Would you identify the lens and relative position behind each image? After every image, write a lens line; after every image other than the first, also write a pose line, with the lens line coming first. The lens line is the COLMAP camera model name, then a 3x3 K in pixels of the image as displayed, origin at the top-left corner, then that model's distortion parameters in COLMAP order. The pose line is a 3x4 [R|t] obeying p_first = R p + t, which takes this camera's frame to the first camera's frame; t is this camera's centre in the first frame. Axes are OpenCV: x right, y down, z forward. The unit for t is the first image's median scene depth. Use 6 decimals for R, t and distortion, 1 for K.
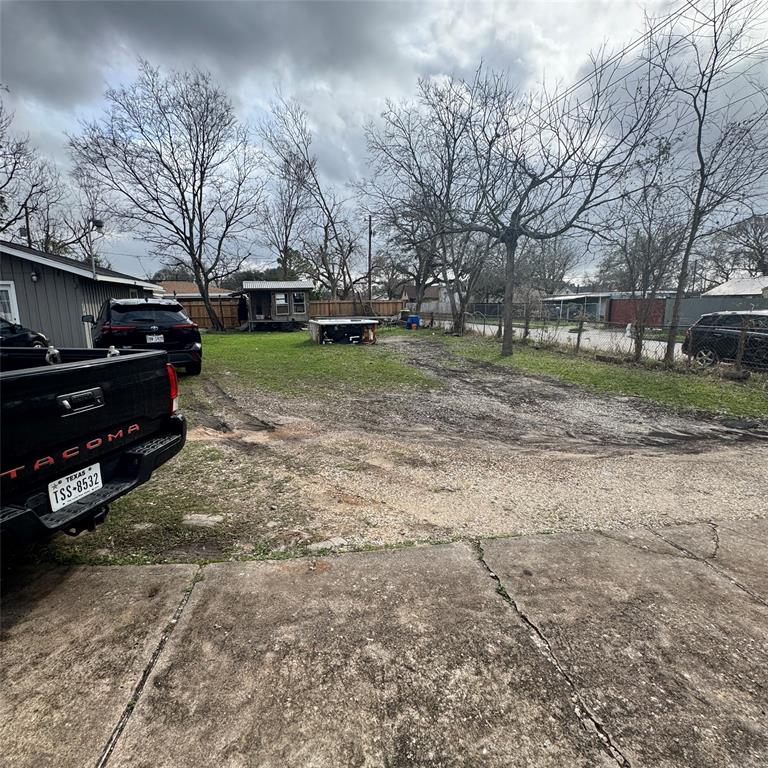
lens RADIAL K [[408.8, 0, 384.0], [0, 408.8, 384.0], [0, 0, 1]] dist [-0.005044, 0.000432]
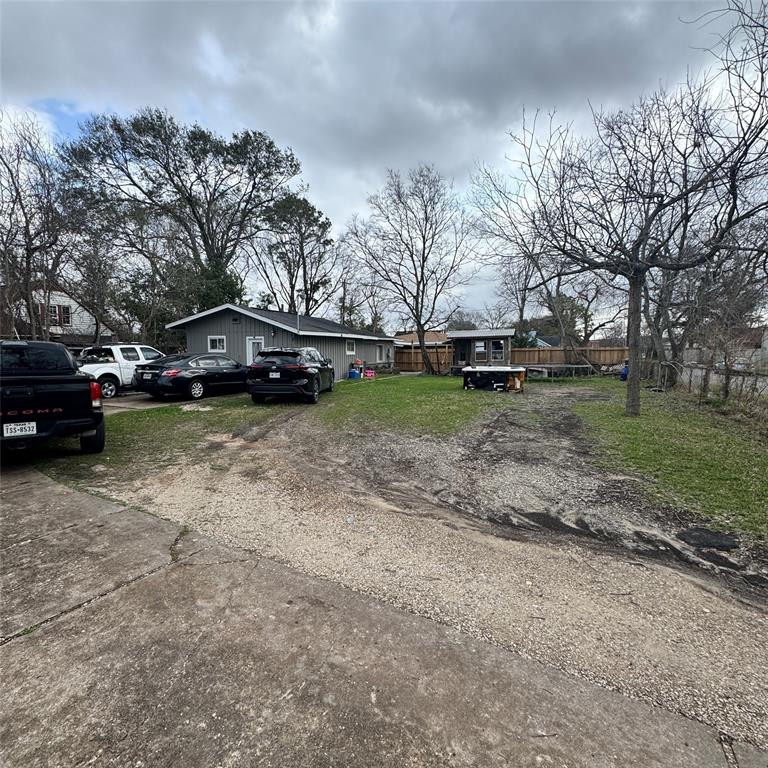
lens RADIAL K [[408.8, 0, 384.0], [0, 408.8, 384.0], [0, 0, 1]] dist [-0.005044, 0.000432]
pose [[0.780411, 0.052146, -0.623088, 0.337680], [-0.121660, 0.990135, -0.069514, -0.014061], [0.613316, 0.130055, 0.779056, 0.062592]]
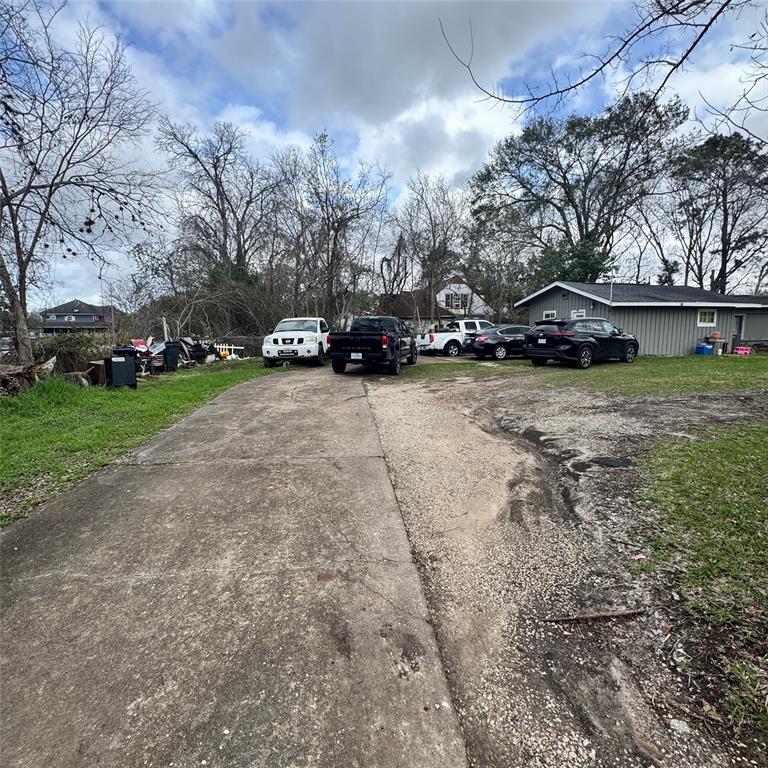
lens RADIAL K [[408.8, 0, 384.0], [0, 408.8, 384.0], [0, 0, 1]] dist [-0.005044, 0.000432]
pose [[-0.058598, 0.131004, -0.989649, 0.641441], [-0.184910, 0.972773, 0.139718, -0.027718], [0.981007, 0.191183, -0.032778, 0.229990]]
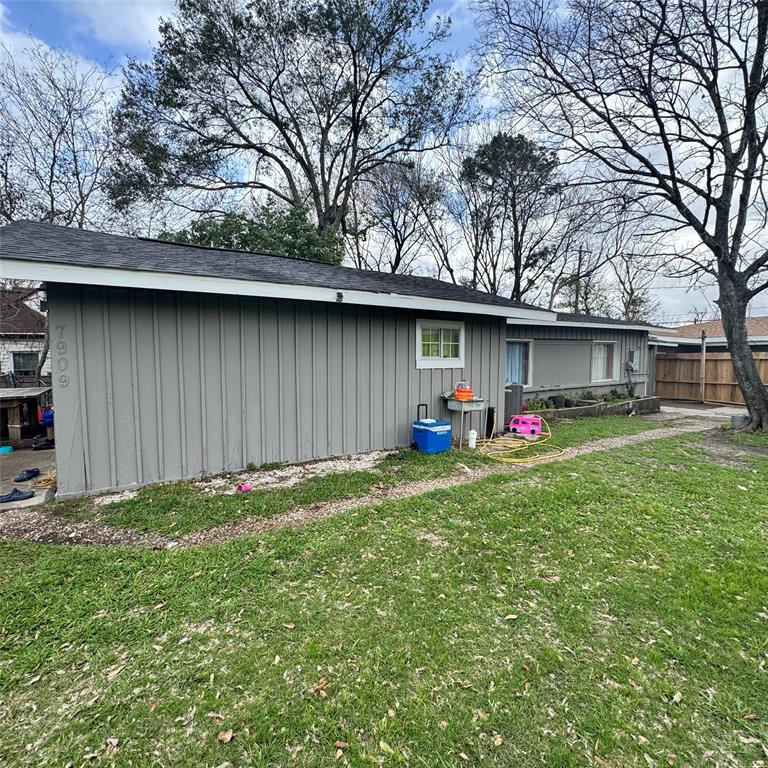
lens RADIAL K [[408.8, 0, 384.0], [0, 408.8, 384.0], [0, 0, 1]] dist [-0.005044, 0.000432]
pose [[0.284464, 0.072846, -0.955915, -0.262243], [-0.189240, 0.981757, 0.018500, -0.187696], [0.939824, 0.175634, 0.293060, 0.939920]]
